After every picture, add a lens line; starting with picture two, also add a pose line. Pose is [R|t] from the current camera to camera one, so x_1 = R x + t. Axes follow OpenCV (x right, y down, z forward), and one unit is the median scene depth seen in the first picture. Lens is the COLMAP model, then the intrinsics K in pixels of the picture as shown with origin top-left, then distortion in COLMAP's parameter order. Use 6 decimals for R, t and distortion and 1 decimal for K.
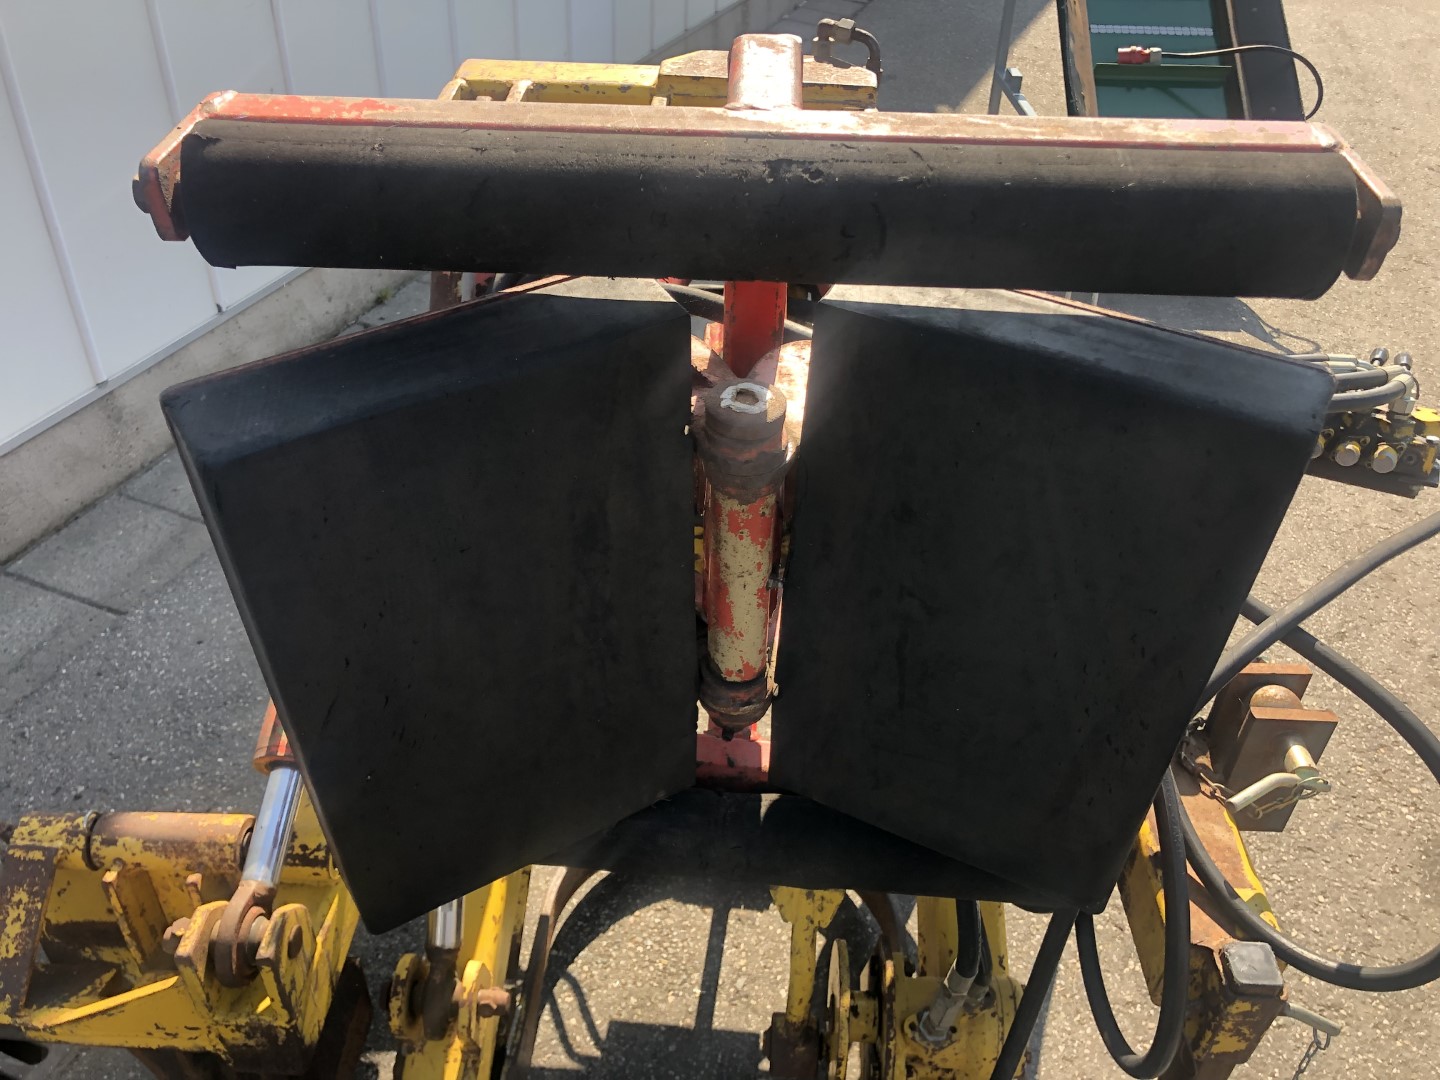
lens RADIAL K [[1248.5, 0, 720.0], [0, 1248.5, 540.0], [0, 0, 1]] dist [0.011636, 0.004489]
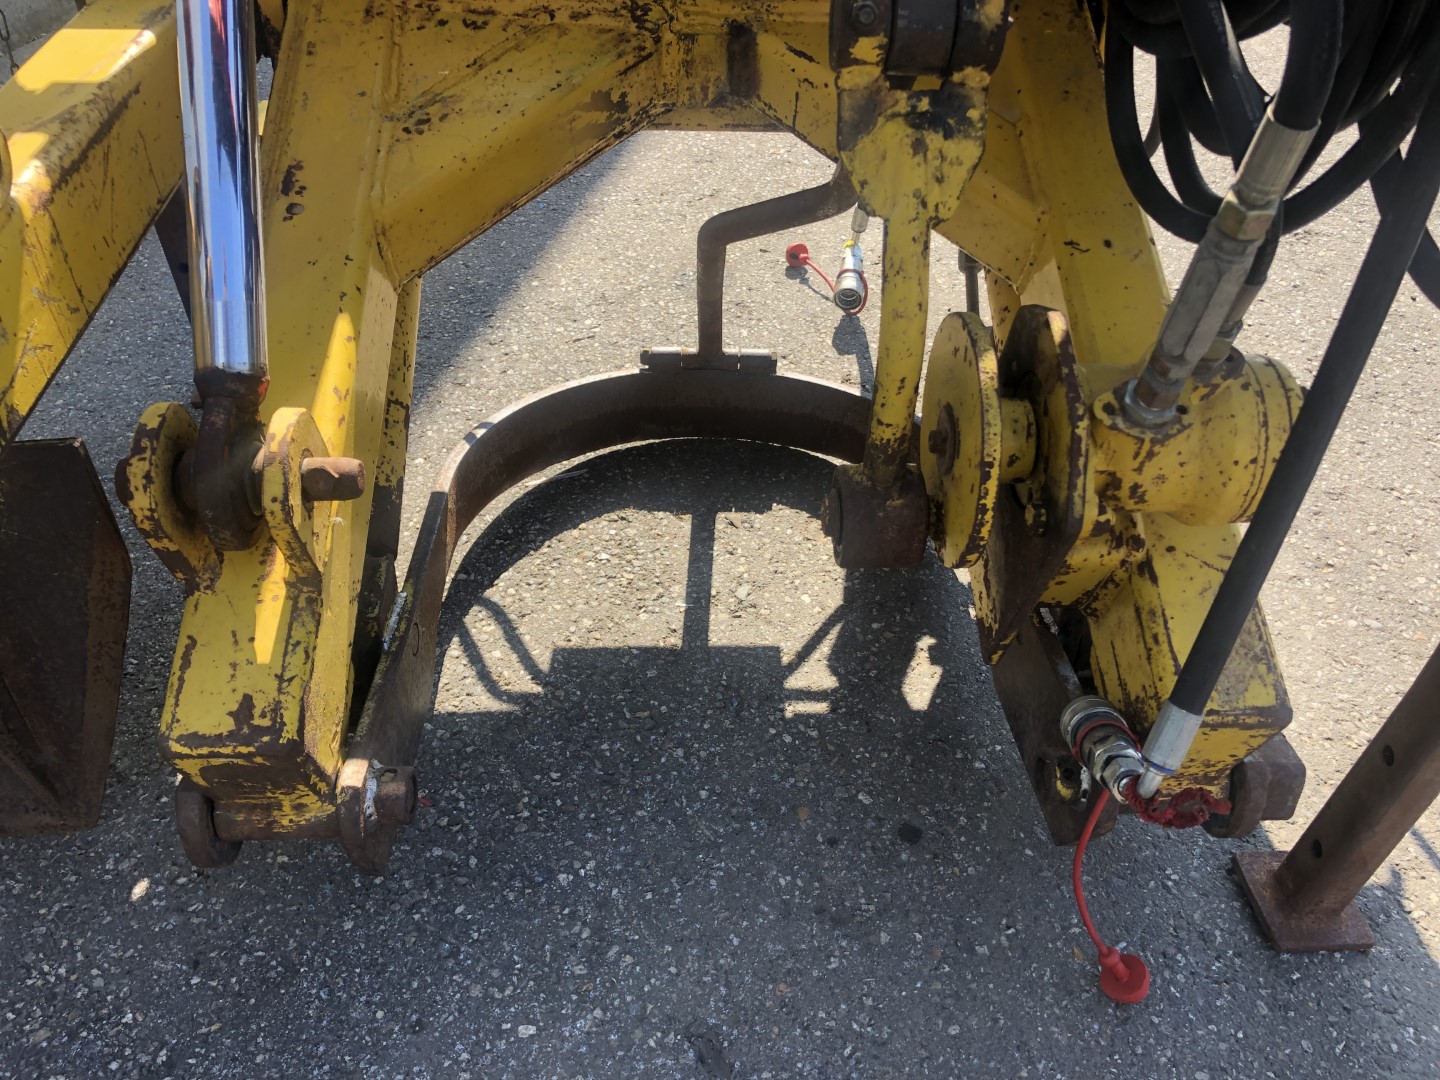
lens RADIAL K [[1164.2, 0, 739.5], [0, 1164.2, 538.3], [0, 0, 1]] dist [0.030263, -0.004405]
pose [[0.993439, -0.067024, 0.092663, -0.043501], [0.064830, 0.997545, 0.026489, 0.315875], [-0.094211, -0.020308, 0.995345, 0.378809]]
